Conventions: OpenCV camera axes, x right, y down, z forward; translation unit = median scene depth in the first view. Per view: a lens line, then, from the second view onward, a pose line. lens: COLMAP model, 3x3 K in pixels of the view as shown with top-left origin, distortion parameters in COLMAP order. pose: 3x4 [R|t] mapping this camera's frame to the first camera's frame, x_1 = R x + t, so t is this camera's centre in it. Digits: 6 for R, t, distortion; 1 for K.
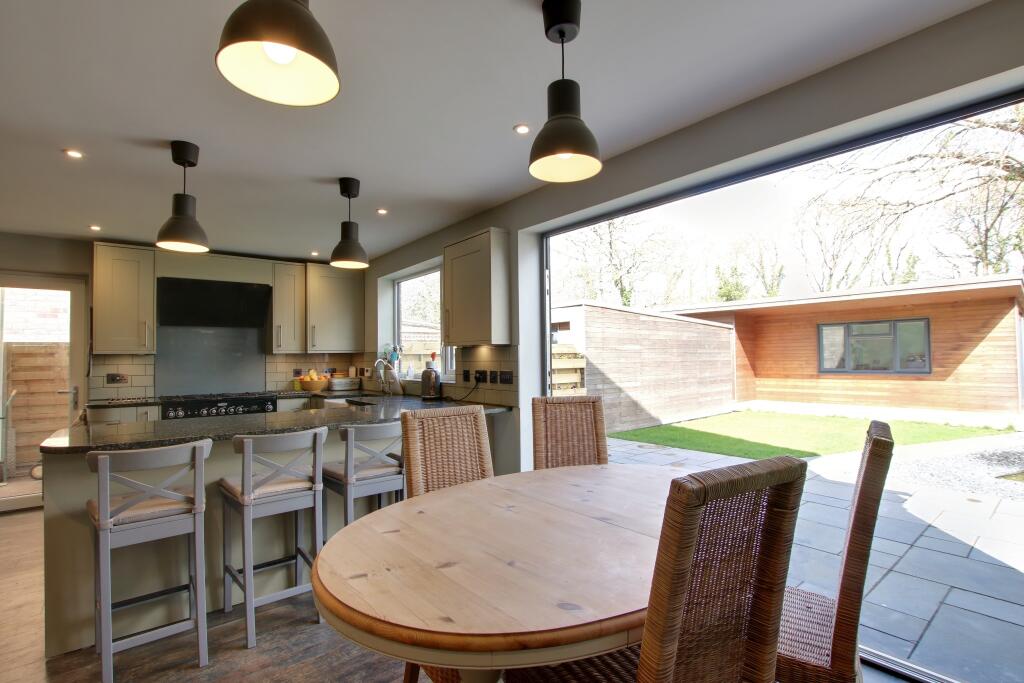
lens RADIAL K [[477.4, 0, 517.9], [0, 477.4, 339.1], [0, 0, 1]] dist [-0.031867, 0.003837]
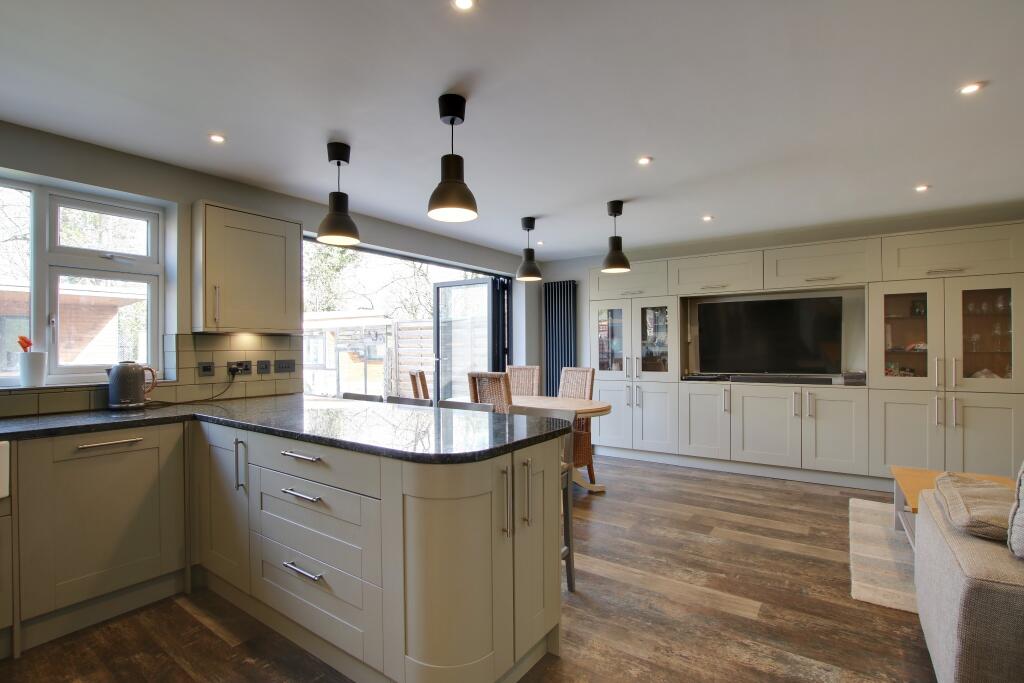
lens RADIAL K [[477.4, 0, 520.8], [0, 477.4, 348.1], [0, 0, 1]] dist [-0.031867, 0.003837]
pose [[-0.269561, 0.013247, 0.962892, -0.799616], [-0.028700, 0.999351, -0.021783, 0.034456], [-0.962556, -0.033507, -0.269006, 0.554920]]
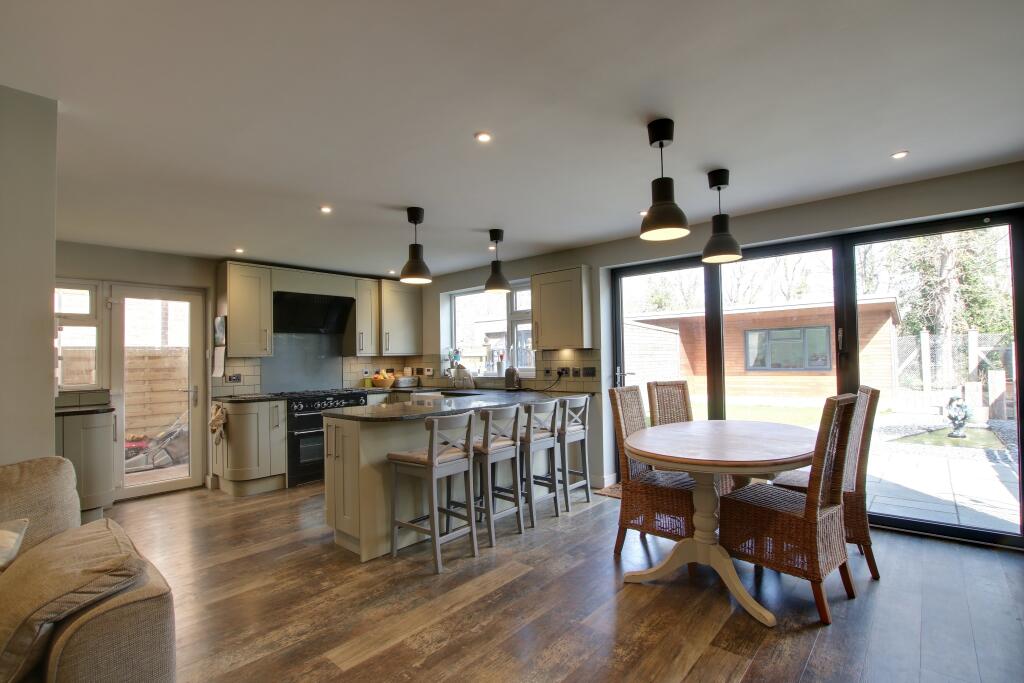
lens RADIAL K [[477.4, 0, 518.1], [0, 477.4, 345.1], [0, 0, 1]] dist [-0.031867, 0.003837]
pose [[0.986567, -0.000310, 0.163356, -0.320565], [-0.001131, 0.999961, 0.008728, -0.007323], [-0.163352, -0.008796, 0.986529, -0.236624]]
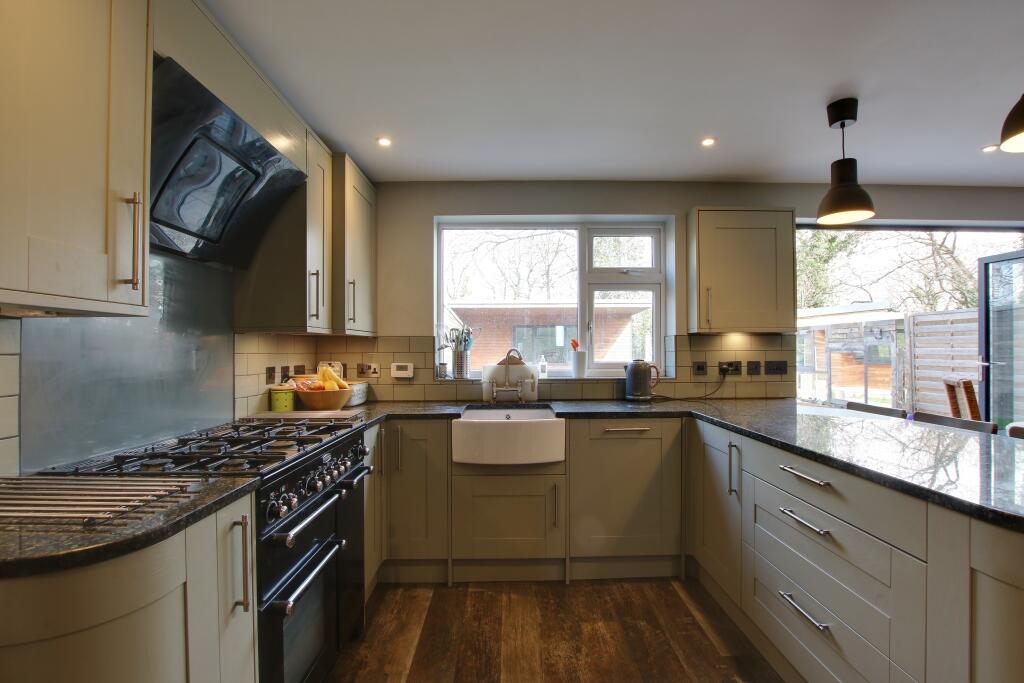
lens RADIAL K [[477.4, 0, 517.0], [0, 477.4, 348.5], [0, 0, 1]] dist [-0.031867, 0.003837]
pose [[0.624543, 0.012663, 0.780888, -0.759579], [-0.033890, 0.999366, 0.010898, 0.034393], [-0.780255, -0.033271, 0.624576, 0.574419]]
